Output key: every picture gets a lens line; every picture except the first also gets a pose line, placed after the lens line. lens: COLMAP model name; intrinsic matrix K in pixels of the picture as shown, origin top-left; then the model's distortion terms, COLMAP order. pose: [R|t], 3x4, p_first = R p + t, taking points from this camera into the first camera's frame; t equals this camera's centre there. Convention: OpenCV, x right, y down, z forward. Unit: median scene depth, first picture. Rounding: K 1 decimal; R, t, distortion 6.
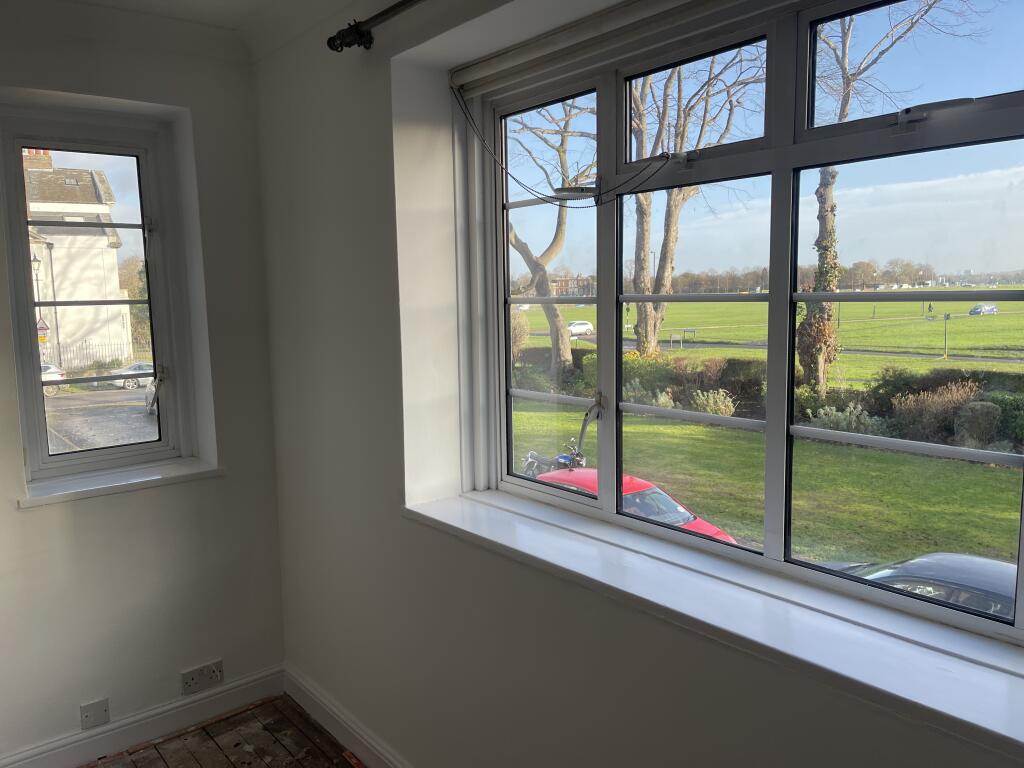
lens RADIAL K [[785.6, 0, 518.3], [0, 785.6, 372.9], [0, 0, 1]] dist [-0.006195, -0.013026]
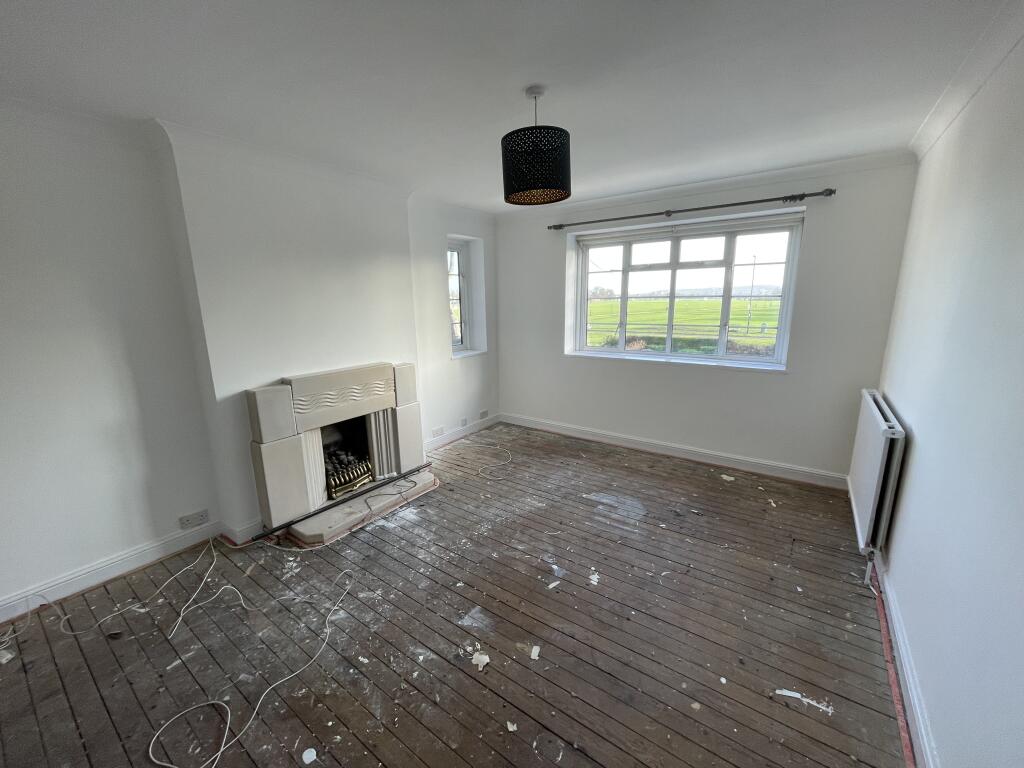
lens RADIAL K [[412.7, 0, 506.1], [0, 412.7, 387.2], [0, 0, 1]] dist [-0.003947, -0.000126]
pose [[0.971642, -0.043807, 0.232364, -0.769739], [0.020048, 0.994412, 0.103643, 0.102734], [-0.235606, -0.096045, 0.967091, -0.759079]]
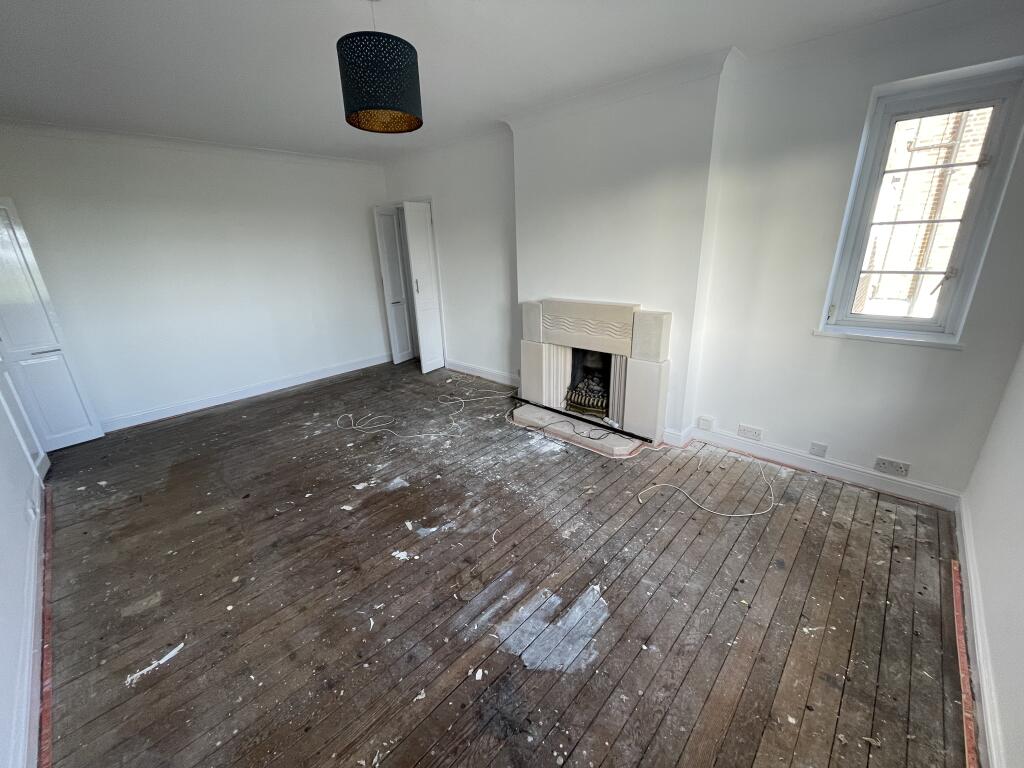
lens RADIAL K [[412.7, 0, 509.6], [0, 412.7, 379.3], [0, 0, 1]] dist [-0.003947, -0.000126]
pose [[0.115417, 0.332376, -0.936058, 0.265345], [-0.078992, 0.942443, 0.324903, 0.001965], [0.990171, 0.036442, 0.135029, 0.098092]]
